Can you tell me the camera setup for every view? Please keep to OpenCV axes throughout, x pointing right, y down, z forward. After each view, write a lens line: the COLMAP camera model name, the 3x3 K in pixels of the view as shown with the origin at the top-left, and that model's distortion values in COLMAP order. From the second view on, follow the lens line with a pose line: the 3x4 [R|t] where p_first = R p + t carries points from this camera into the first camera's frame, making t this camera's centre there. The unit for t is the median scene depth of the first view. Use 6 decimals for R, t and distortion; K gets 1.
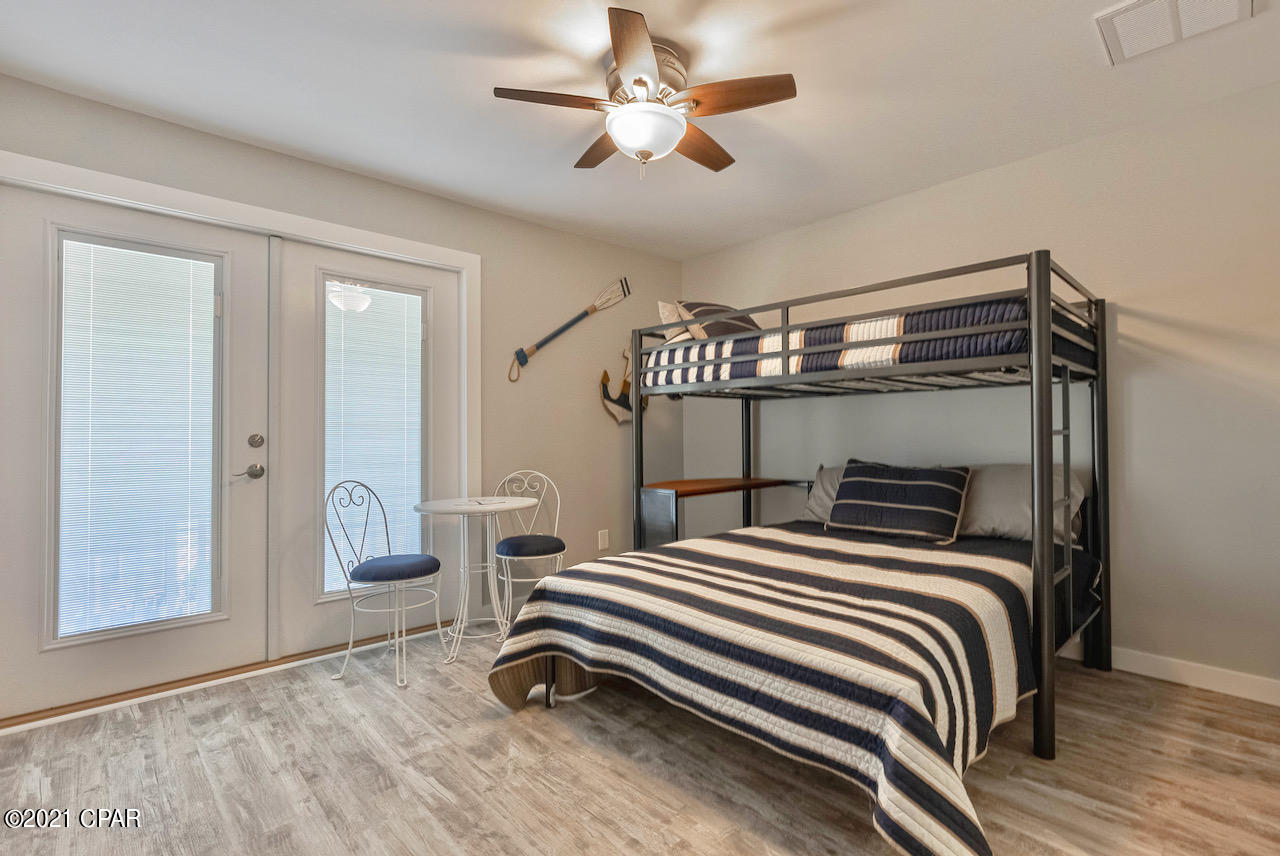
lens RADIAL K [[588.7, 0, 636.5], [0, 588.7, 423.3], [0, 0, 1]] dist [-0.005048, 0.001610]
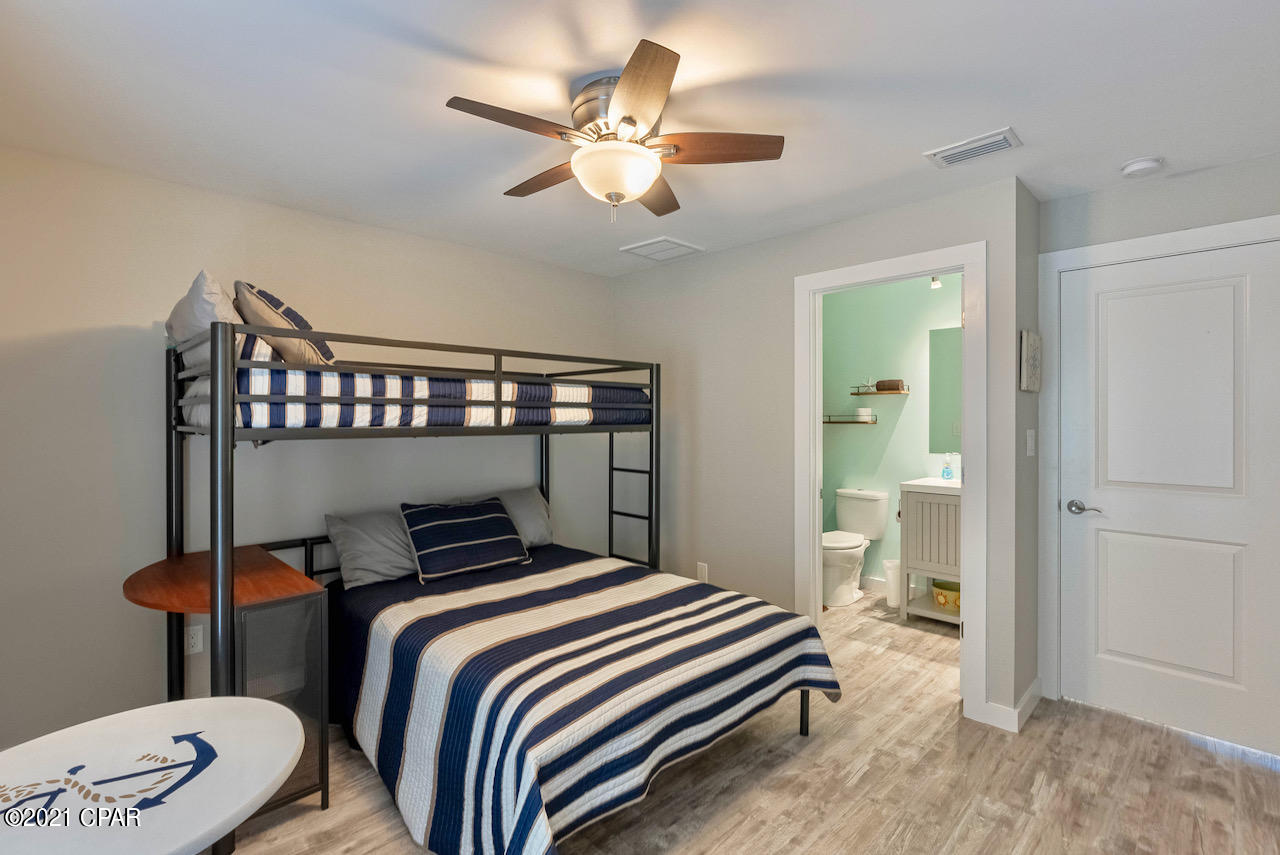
lens RADIAL K [[588.7, 0, 638.7], [0, 588.7, 428.9], [0, 0, 1]] dist [-0.005048, 0.001610]
pose [[-0.041281, -0.009792, 0.999100, -0.719747], [-0.017231, 0.999810, 0.009087, -0.092124], [-0.998999, -0.016841, -0.041442, 0.828293]]
